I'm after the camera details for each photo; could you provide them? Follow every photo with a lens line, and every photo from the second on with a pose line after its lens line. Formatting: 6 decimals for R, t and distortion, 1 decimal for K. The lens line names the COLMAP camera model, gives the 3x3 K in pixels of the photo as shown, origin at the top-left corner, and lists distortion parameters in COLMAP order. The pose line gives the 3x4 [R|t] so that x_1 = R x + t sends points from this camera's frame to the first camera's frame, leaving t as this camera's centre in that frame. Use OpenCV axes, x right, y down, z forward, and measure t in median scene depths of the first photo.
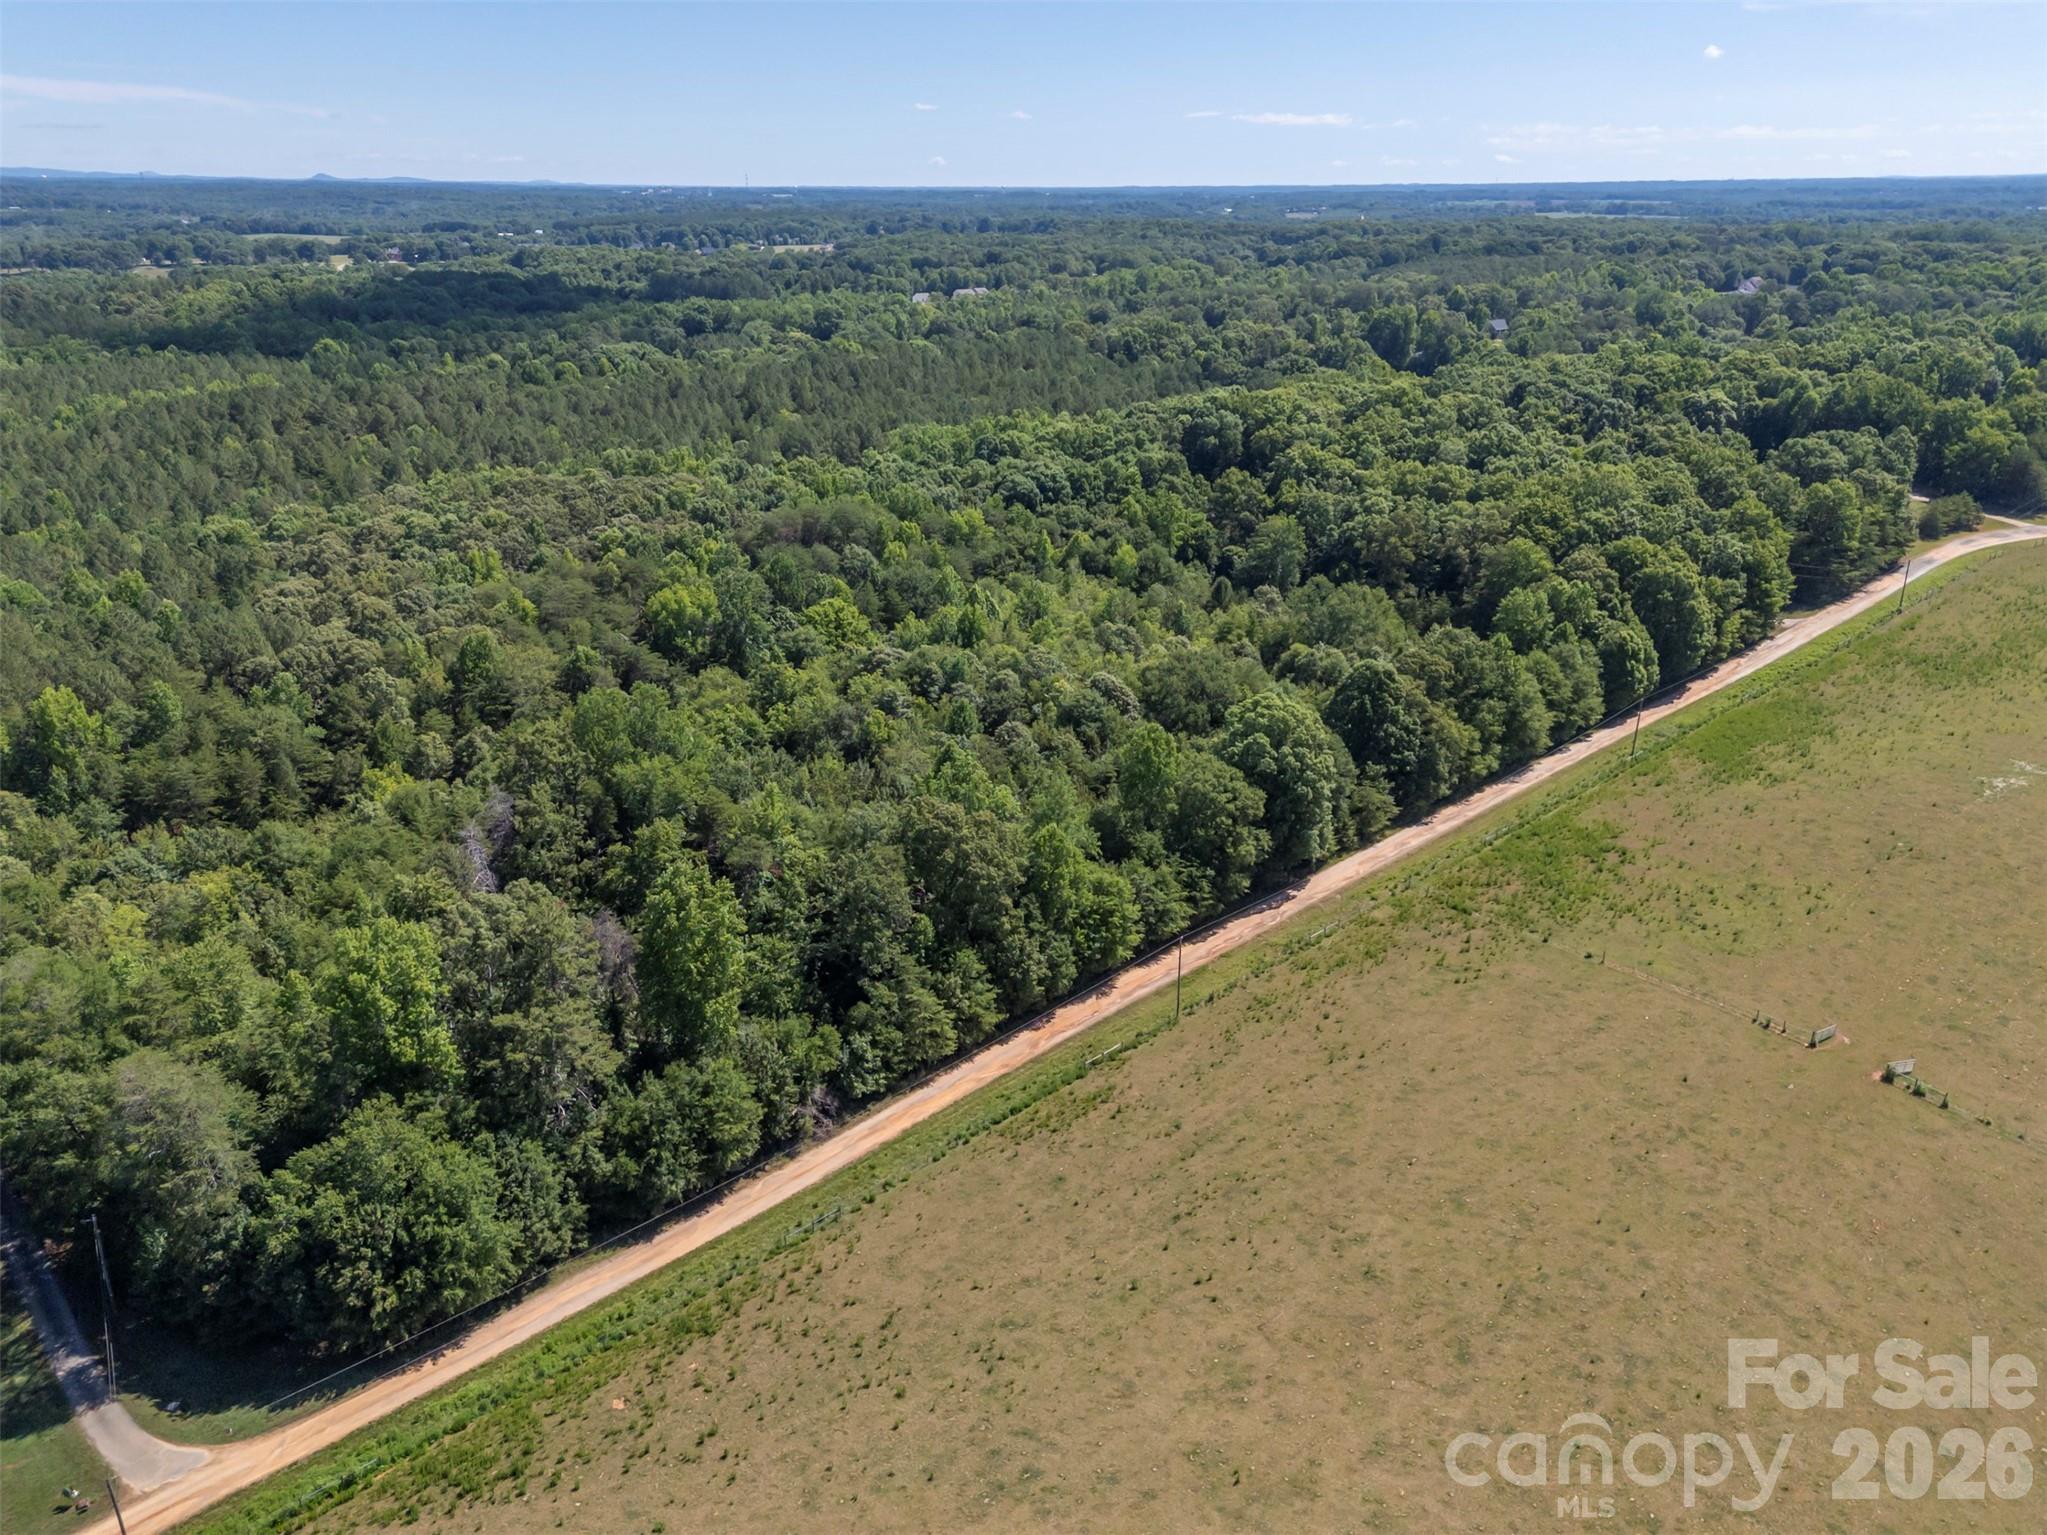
lens RADIAL K [[1501.2, 0, 1031.6], [0, 1501.2, 763.4], [0, 0, 1]] dist [0.084830, -0.058826]
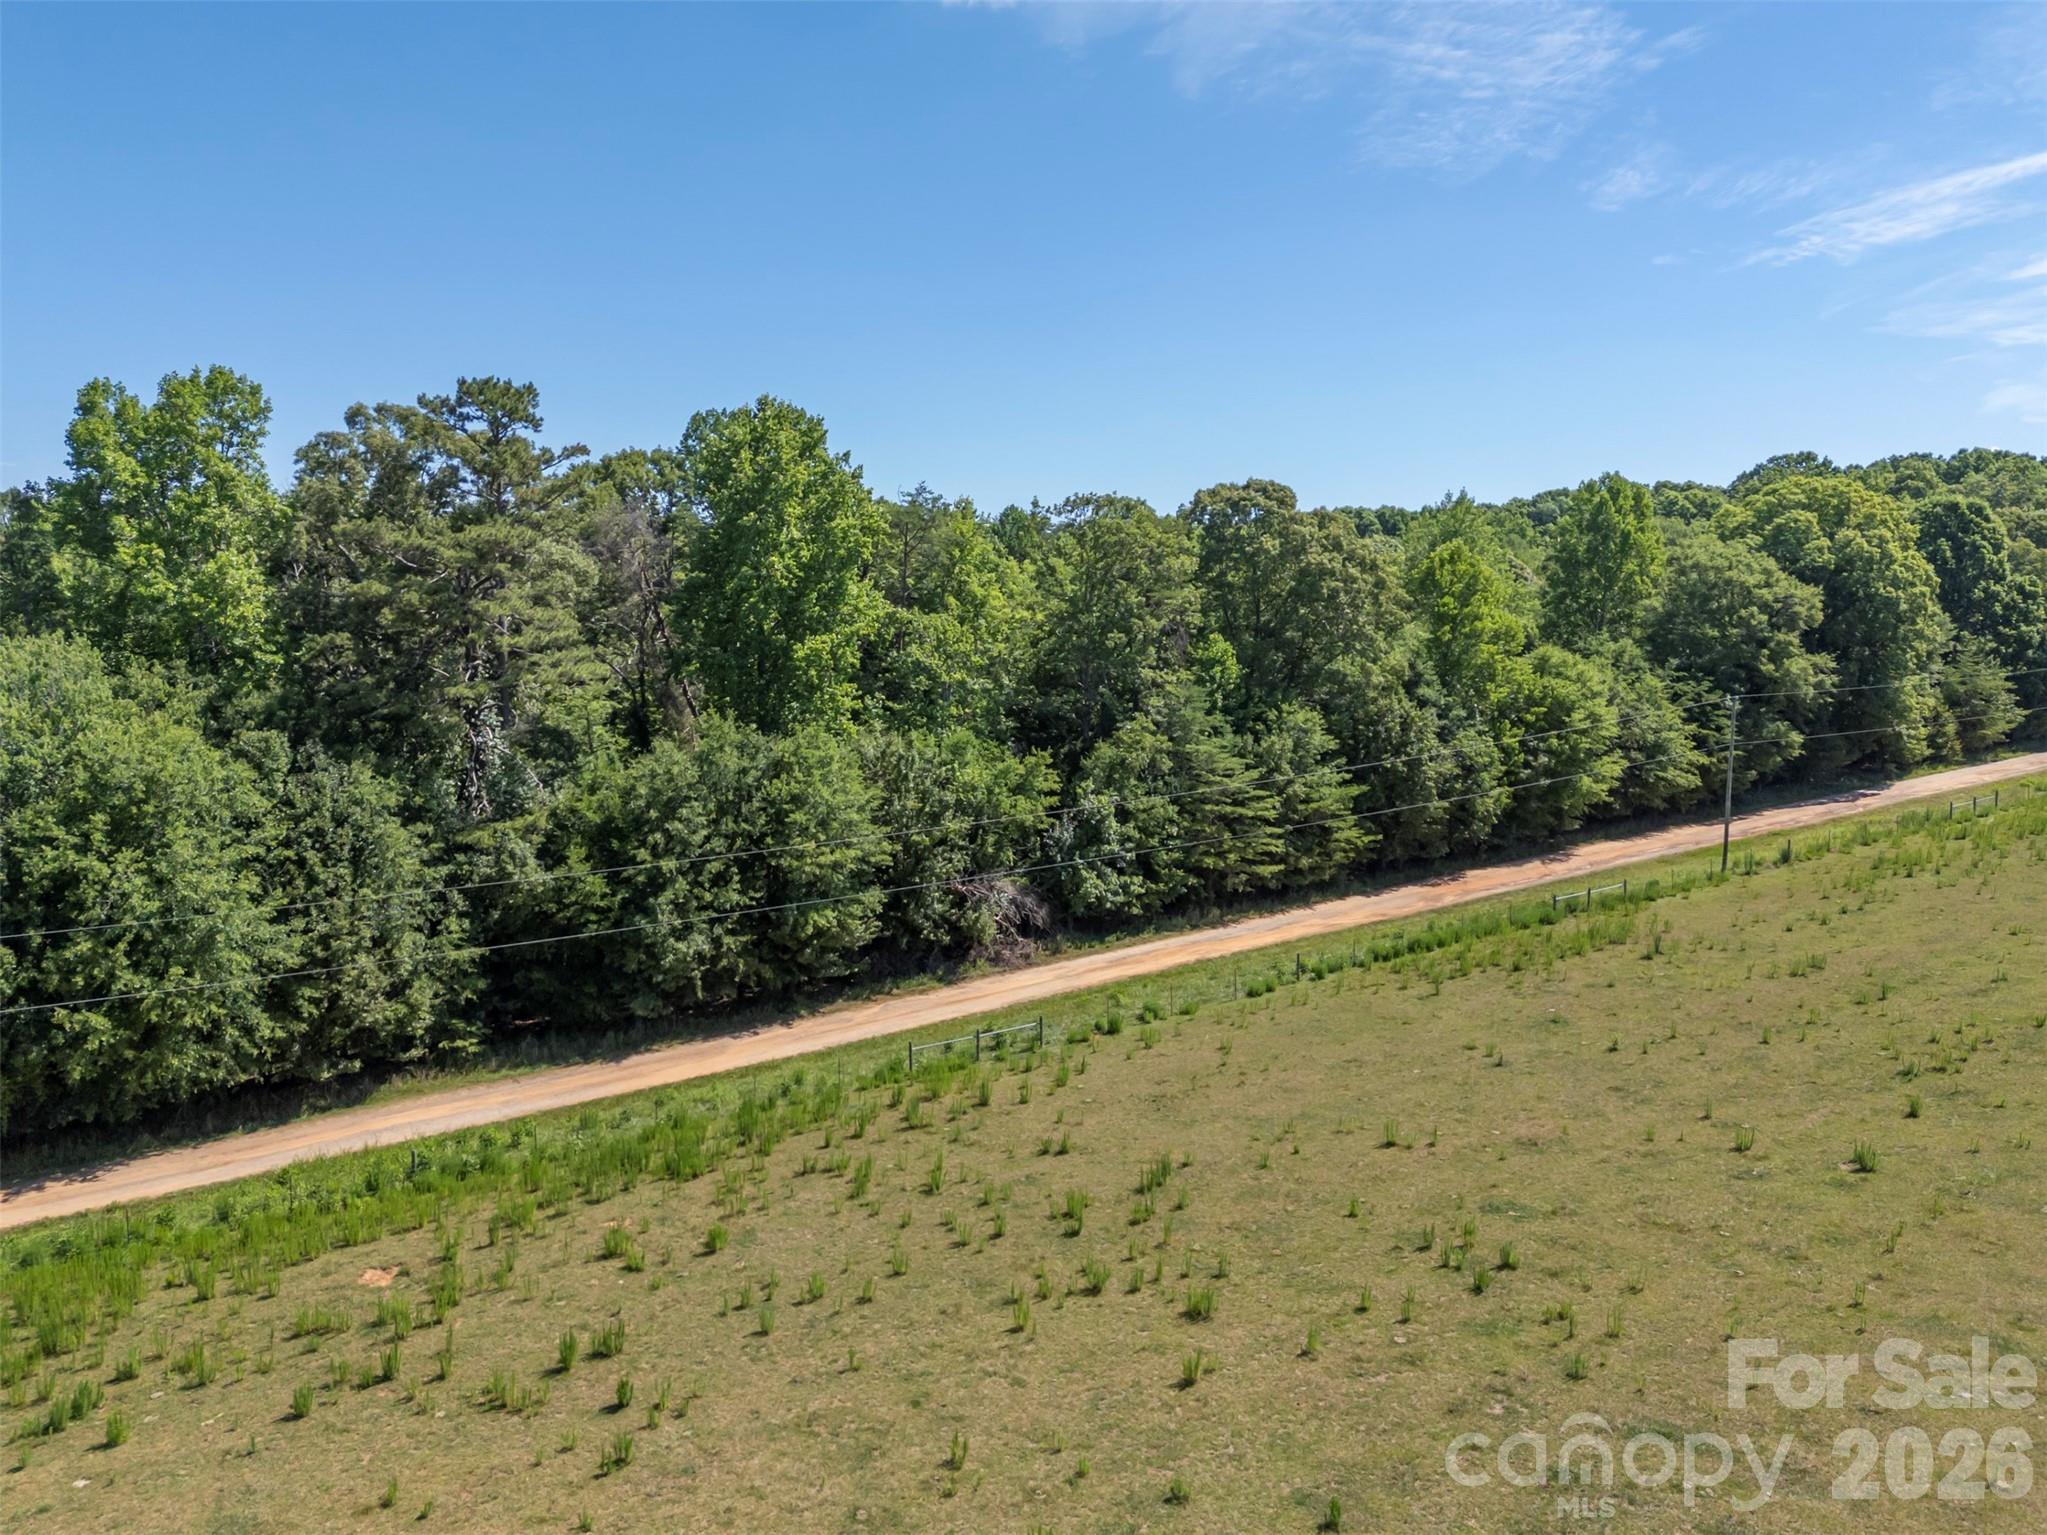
lens RADIAL K [[1501.2, 0, 1027.6], [0, 1501.2, 768.7], [0, 0, 1]] dist [0.084830, -0.058826]
pose [[0.986554, 0.015721, -0.162675, -0.056155], [-0.055112, 0.969063, -0.240582, 0.299796], [0.153860, 0.246312, 0.956900, 0.519965]]
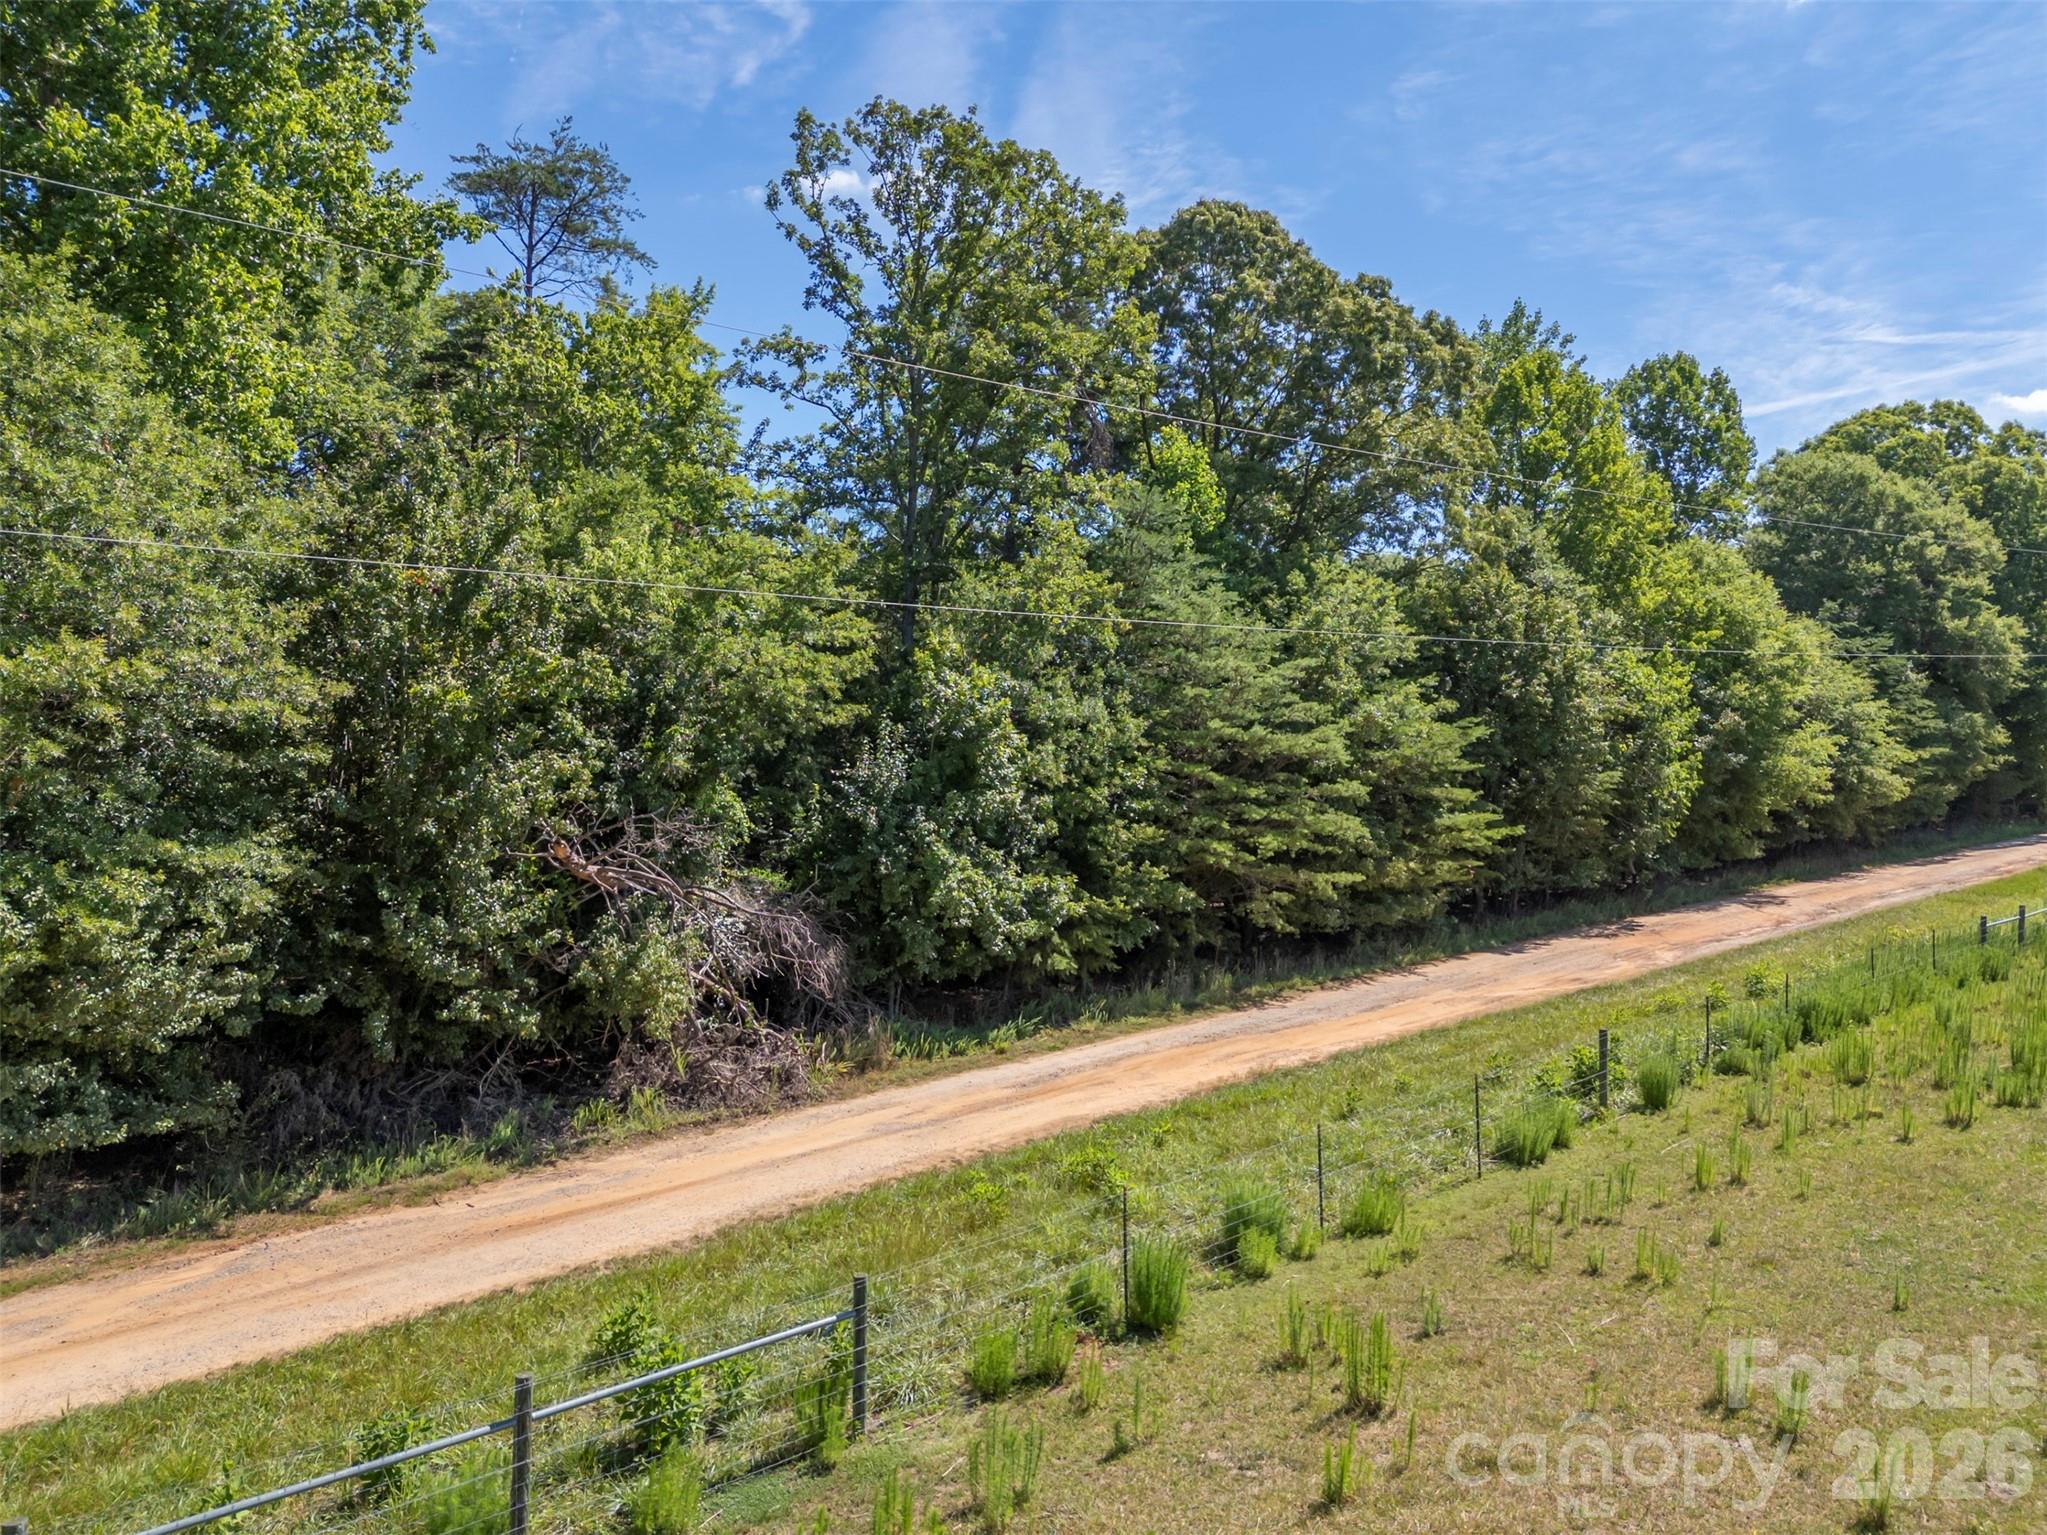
lens RADIAL K [[1501.2, 0, 1034.9], [0, 1501.2, 754.5], [0, 0, 1]] dist [0.084830, -0.058826]
pose [[0.999986, 0.002058, 0.004905, -0.106666], [-0.000071, 0.927189, -0.374595, 0.272029], [-0.005319, 0.374589, 0.927176, 0.825339]]
